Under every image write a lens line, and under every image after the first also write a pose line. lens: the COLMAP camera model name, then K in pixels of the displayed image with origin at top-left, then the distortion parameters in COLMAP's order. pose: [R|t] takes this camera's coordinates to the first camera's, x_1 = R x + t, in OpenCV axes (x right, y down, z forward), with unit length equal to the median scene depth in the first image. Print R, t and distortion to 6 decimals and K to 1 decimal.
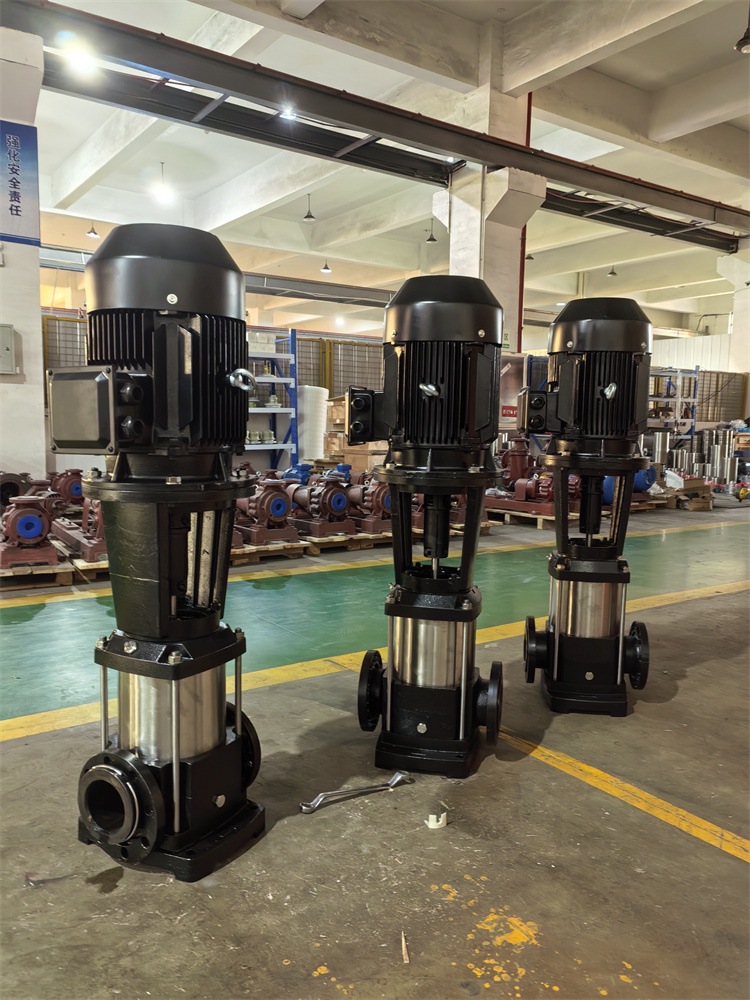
lens RADIAL K [[793.4, 0, 374.1], [0, 793.4, 499.5], [0, 0, 1]] dist [0.041274, -0.003446]
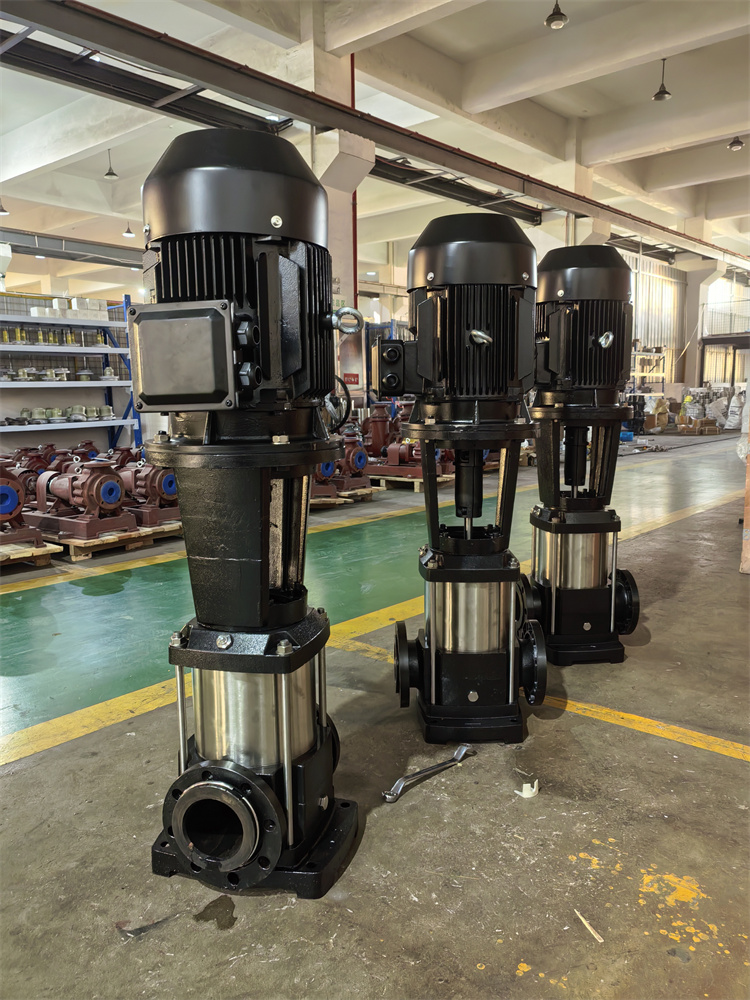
lens RADIAL K [[793.4, 0, 373.9], [0, 793.4, 501.7], [0, 0, 1]] dist [0.041274, -0.003446]
pose [[0.968847, -0.063381, 0.239412, -0.233003], [0.054684, 0.997586, 0.042802, 0.006843], [-0.241547, -0.028376, 0.969974, 0.098058]]
